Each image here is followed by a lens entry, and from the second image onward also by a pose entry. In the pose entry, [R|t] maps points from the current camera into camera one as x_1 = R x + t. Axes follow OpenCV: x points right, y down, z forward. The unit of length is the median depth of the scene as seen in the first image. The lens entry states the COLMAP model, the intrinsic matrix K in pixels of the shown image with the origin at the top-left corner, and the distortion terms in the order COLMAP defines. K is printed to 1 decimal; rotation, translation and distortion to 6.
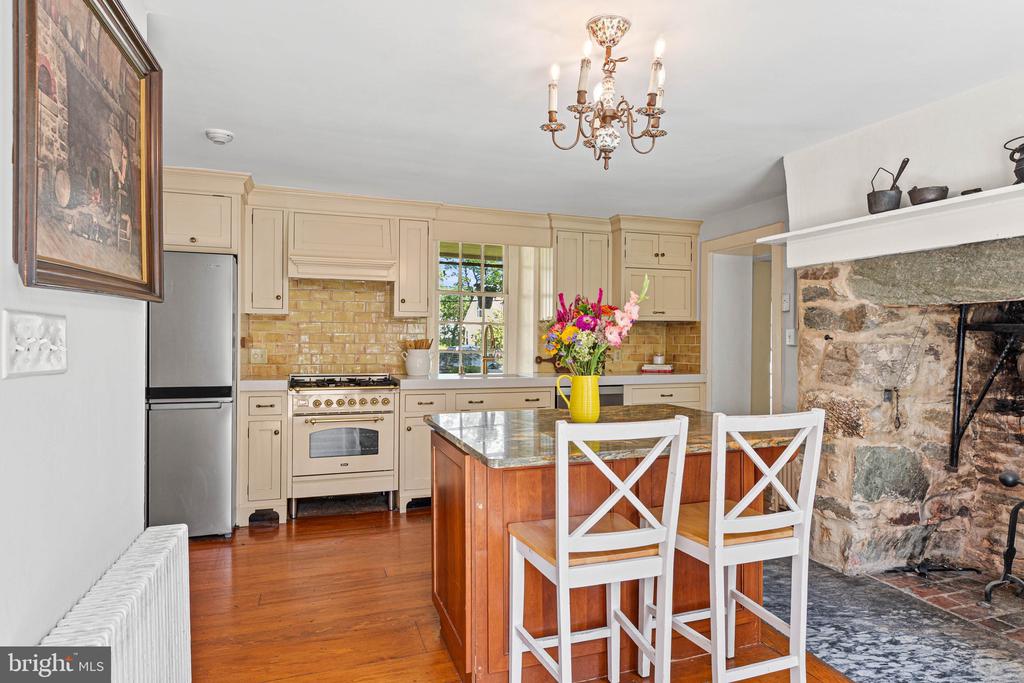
lens RADIAL K [[599.4, 0, 512.0], [0, 599.4, 341.5], [0, 0, 1]] dist [-0.001512, -0.001838]
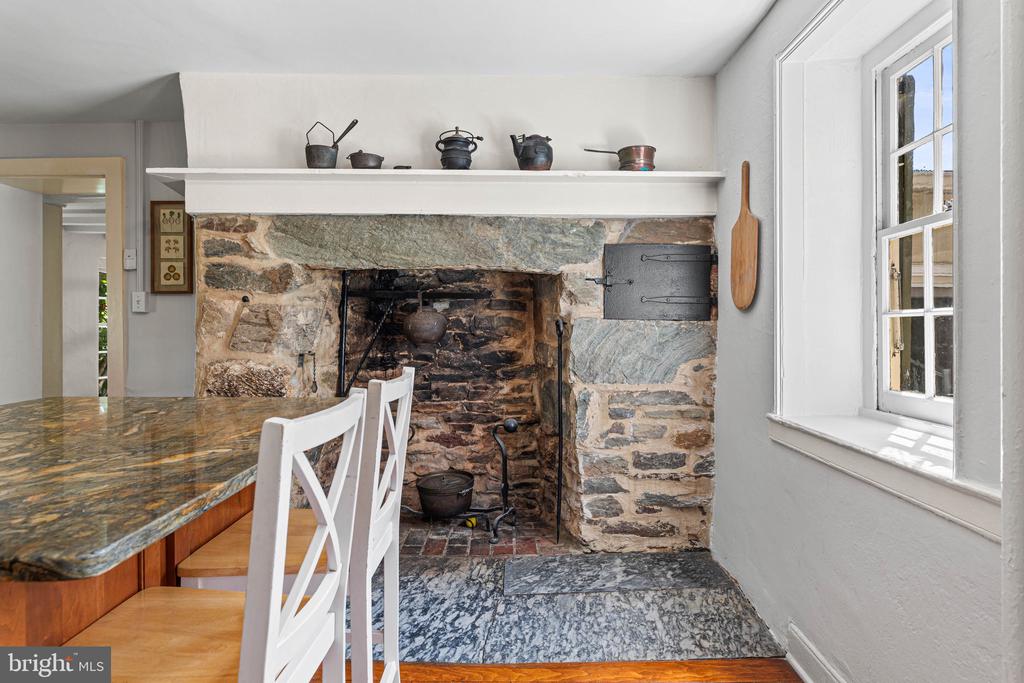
lens RADIAL K [[593.7, 0, 512.0], [0, 593.7, 326.6], [0, 0, 1]] dist [-0.001079, -0.000181]
pose [[0.337778, -0.009579, 0.941177, -0.156886], [0.003896, 0.999954, 0.008779, 0.027300], [-0.941218, 0.000701, 0.337800, 0.343462]]
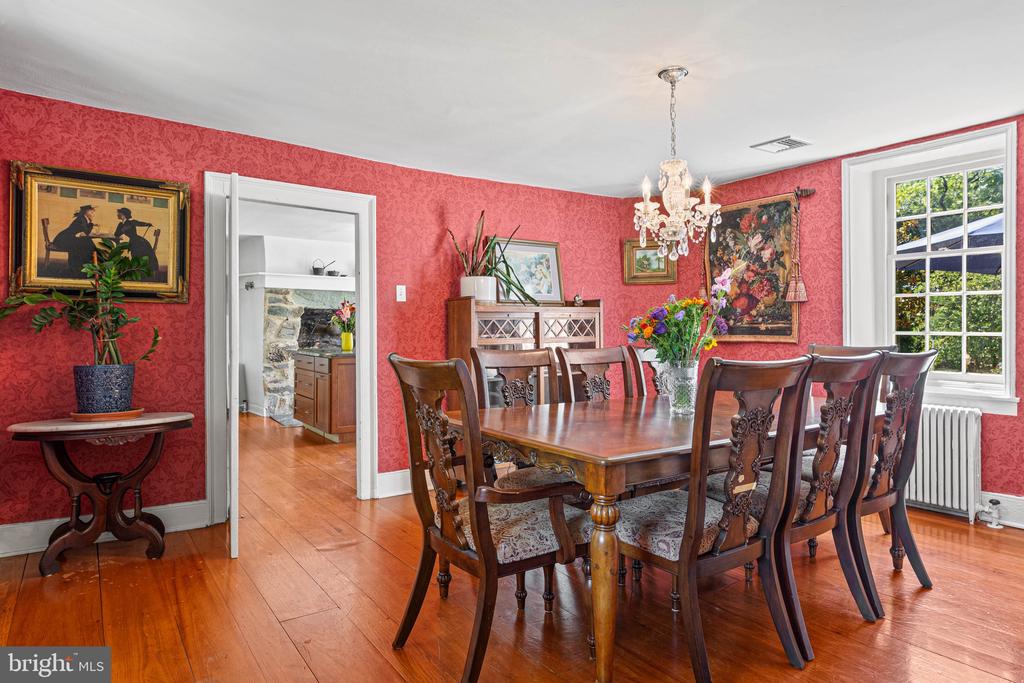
lens RADIAL K [[598.6, 0, 521.6], [0, 598.6, 329.9], [0, 0, 1]] dist [-0.000429, -0.000977]
pose [[-0.291500, -0.006850, 0.956546, -2.059632], [-0.002549, 0.999976, 0.006384, 0.017597], [-0.956567, -0.000577, -0.291510, 0.802322]]
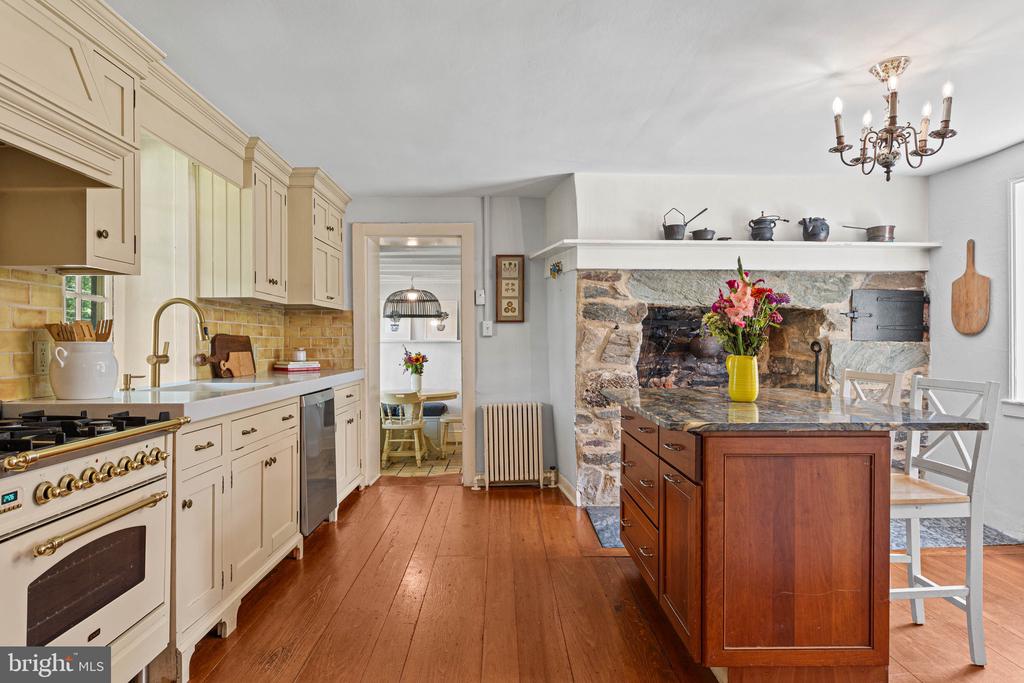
lens RADIAL K [[590.4, 0, 512.7], [0, 590.4, 345.2], [0, 0, 1]] dist [0.001281, -0.000141]
pose [[0.307804, -0.008556, 0.951411, -0.743676], [0.005353, 0.999959, 0.007261, 0.020933], [-0.951435, 0.002858, 0.307837, 0.826024]]
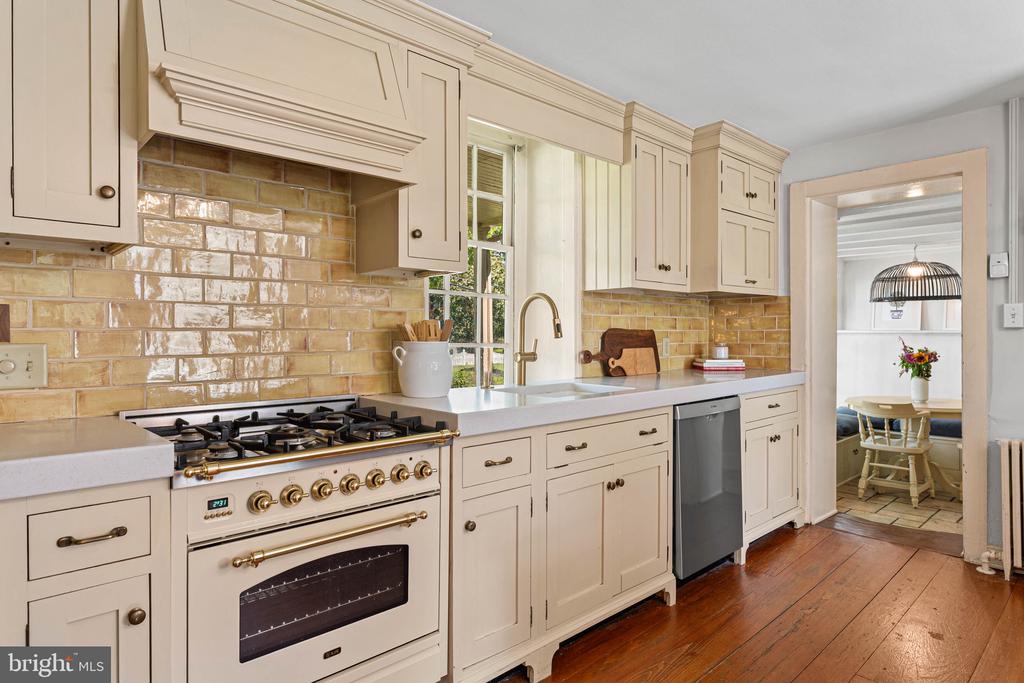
lens RADIAL K [[589.2, 0, 511.1], [0, 589.2, 338.1], [0, 0, 1]] dist [-0.002074, -0.000713]
pose [[0.915883, -0.011375, 0.401283, -0.428492], [0.007167, 0.999902, 0.011985, 0.007666], [-0.401380, -0.008101, 0.915876, 0.824141]]
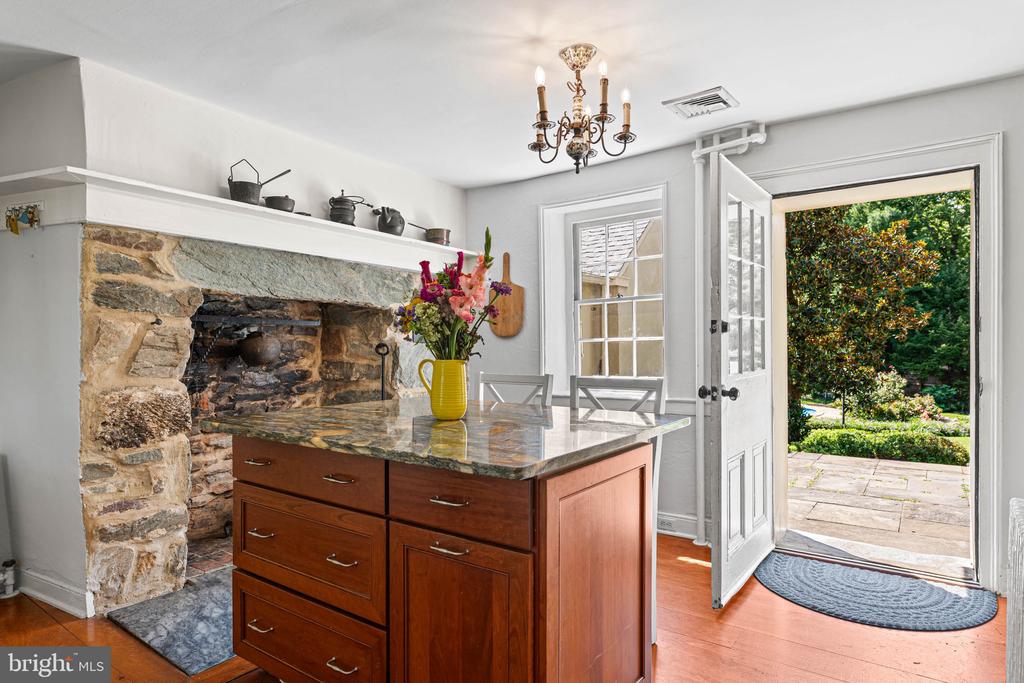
lens RADIAL K [[593.3, 0, 513.5], [0, 593.3, 352.5], [0, 0, 1]] dist [0.000296, 0.000517]
pose [[-0.579128, -0.011443, 0.815156, -0.433551], [0.005145, 0.999830, 0.017691, 0.023991], [-0.815220, 0.014439, -0.578971, 1.078438]]
